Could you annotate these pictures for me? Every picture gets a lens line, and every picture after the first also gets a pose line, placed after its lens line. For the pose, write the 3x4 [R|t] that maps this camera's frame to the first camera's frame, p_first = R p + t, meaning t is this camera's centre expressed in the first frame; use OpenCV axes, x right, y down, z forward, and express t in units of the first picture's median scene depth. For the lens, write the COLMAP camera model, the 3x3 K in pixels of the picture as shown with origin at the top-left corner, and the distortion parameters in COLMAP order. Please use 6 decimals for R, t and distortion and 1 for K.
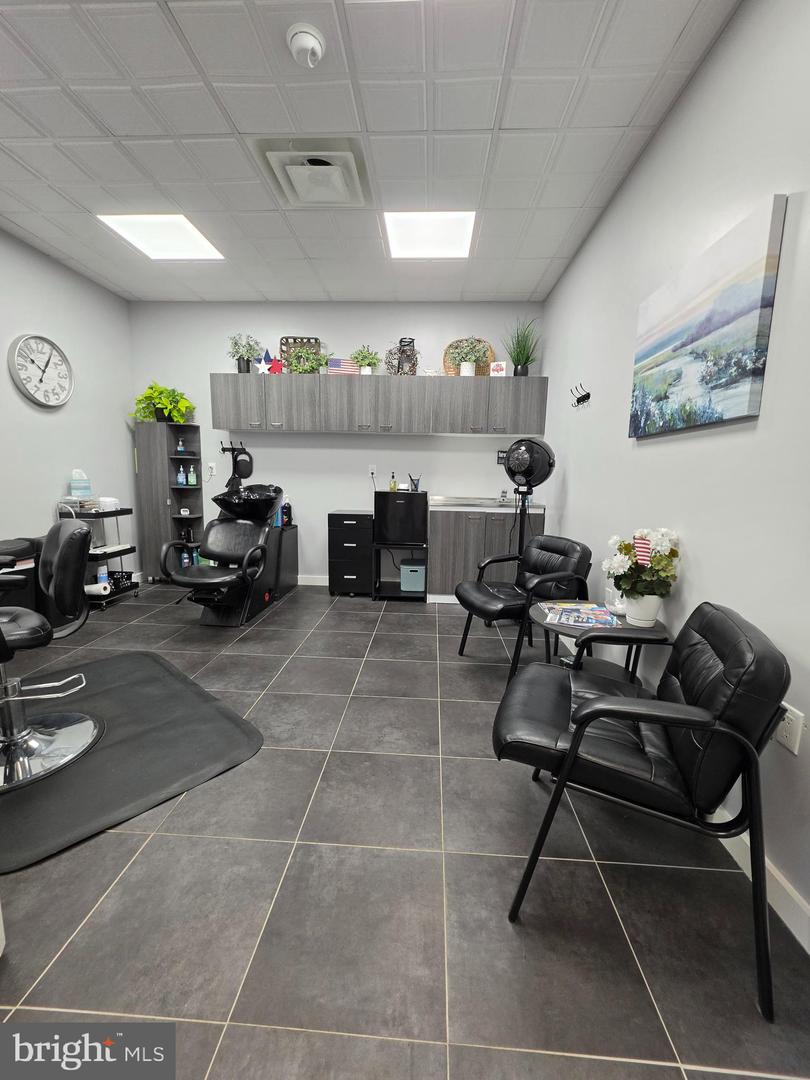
lens RADIAL K [[439.8, 0, 412.4], [0, 439.8, 537.9], [0, 0, 1]] dist [0.001079, 0.000563]
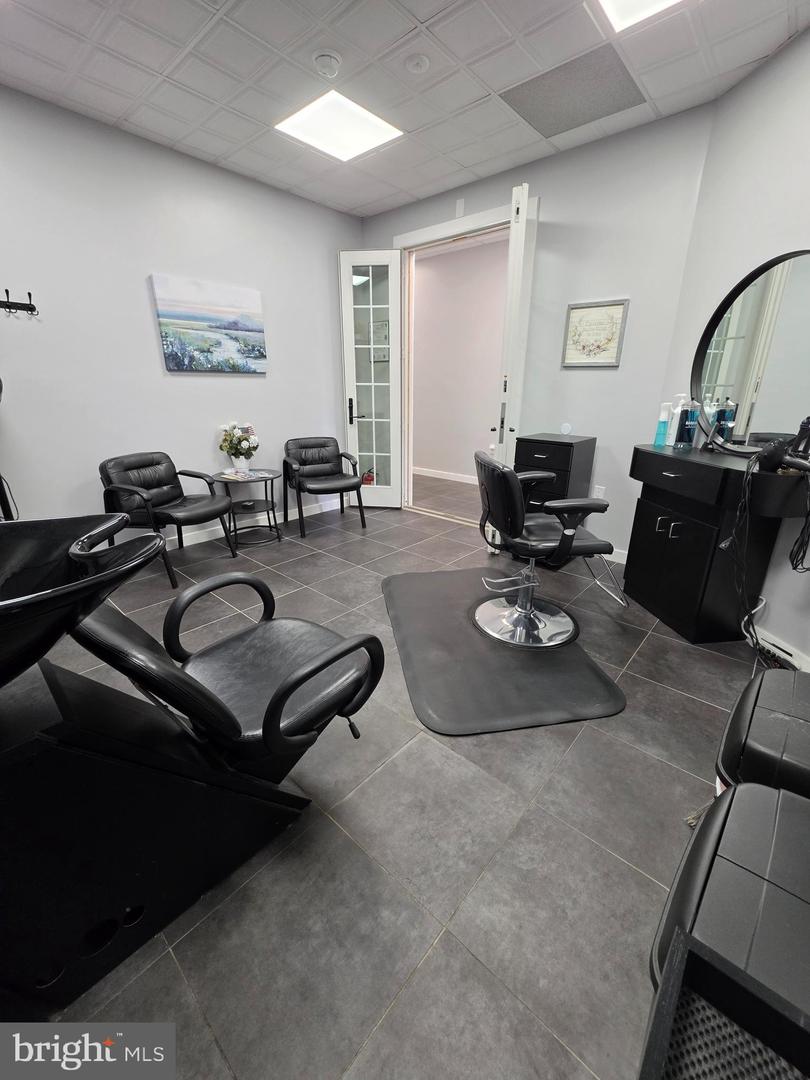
lens RADIAL K [[439.8, 0, 412.4], [0, 439.8, 537.9], [0, 0, 1]] dist [0.001079, 0.000563]
pose [[-0.784849, -0.228890, 0.575866, -1.428552], [0.064240, 0.894226, 0.442982, -0.405696], [-0.616348, 0.384667, -0.687129, 2.165798]]
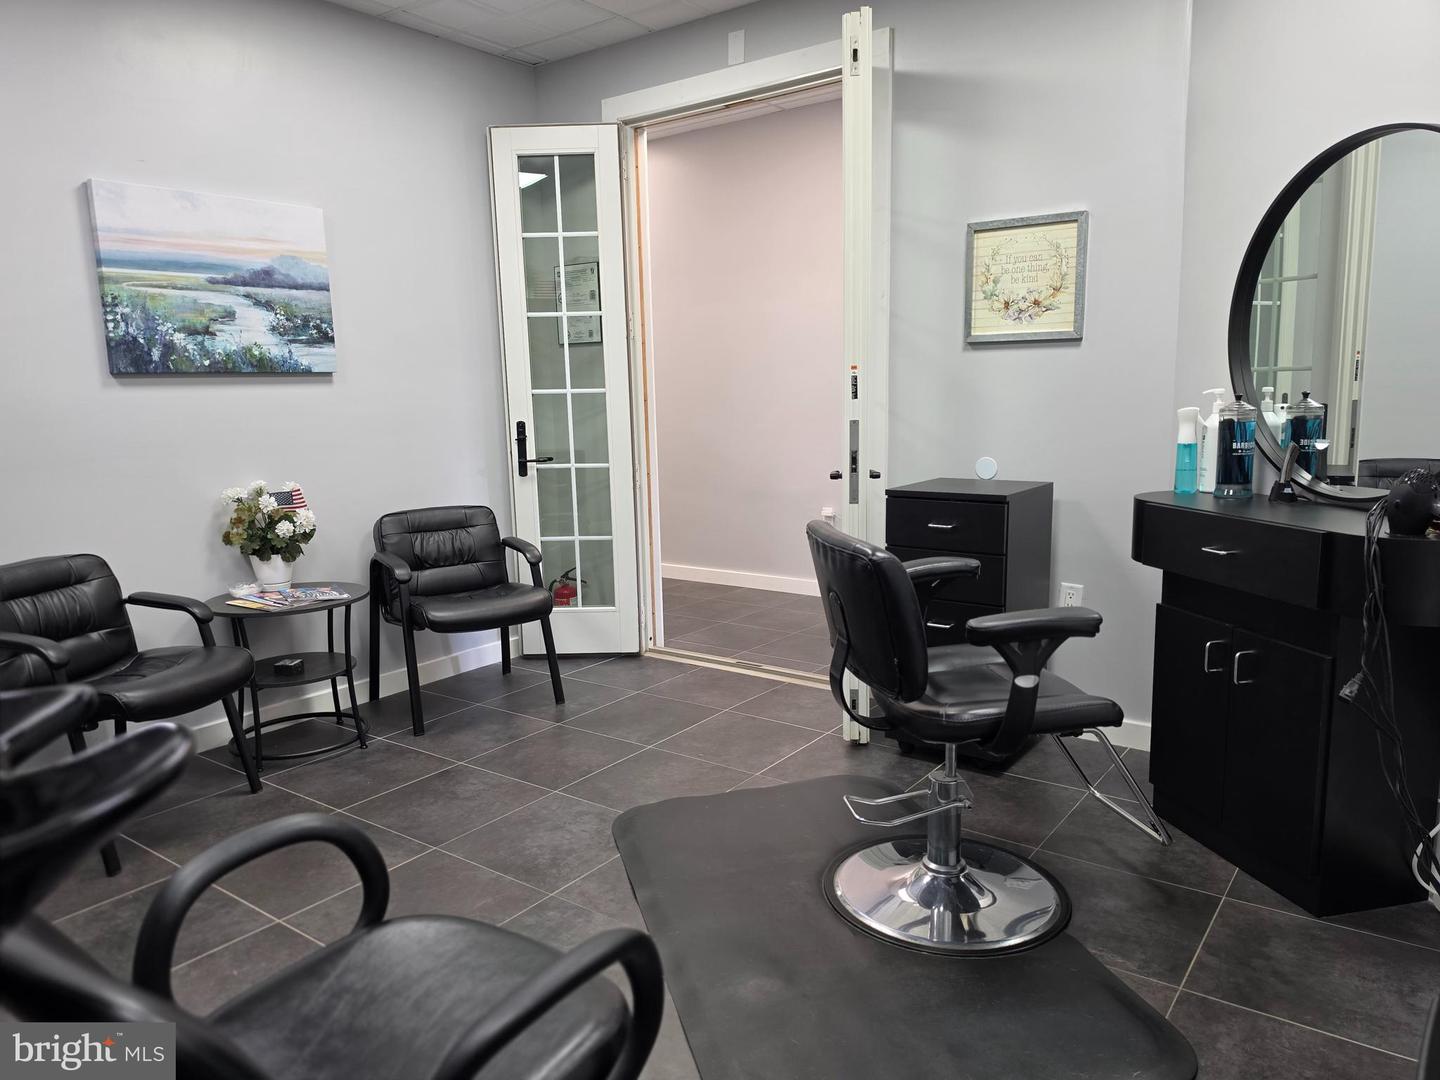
lens RADIAL K [[992.5, 0, 724.8], [0, 992.5, 545.9], [0, 0, 1]] dist [0.118251, -0.180584]
pose [[-0.836327, -0.087701, 0.541171, -1.425208], [0.084215, 0.954854, 0.284888, -0.420271], [-0.541724, 0.283834, -0.791185, 2.235593]]
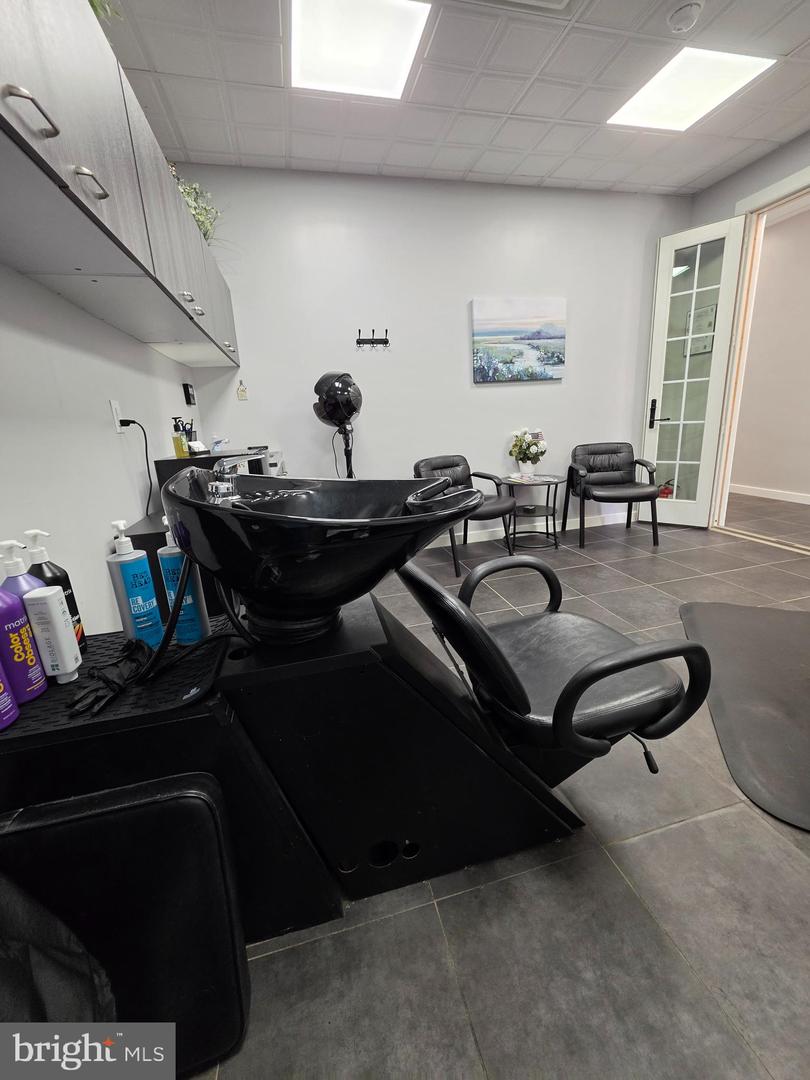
lens RADIAL K [[441.0, 0, 408.5], [0, 441.0, 533.5], [0, 0, 1]] dist [0.001286, 0.000486]
pose [[-0.298604, -0.252239, 0.920441, -1.376247], [0.188452, 0.929869, 0.315959, -0.335866], [-0.935586, 0.267806, -0.230128, 2.209541]]
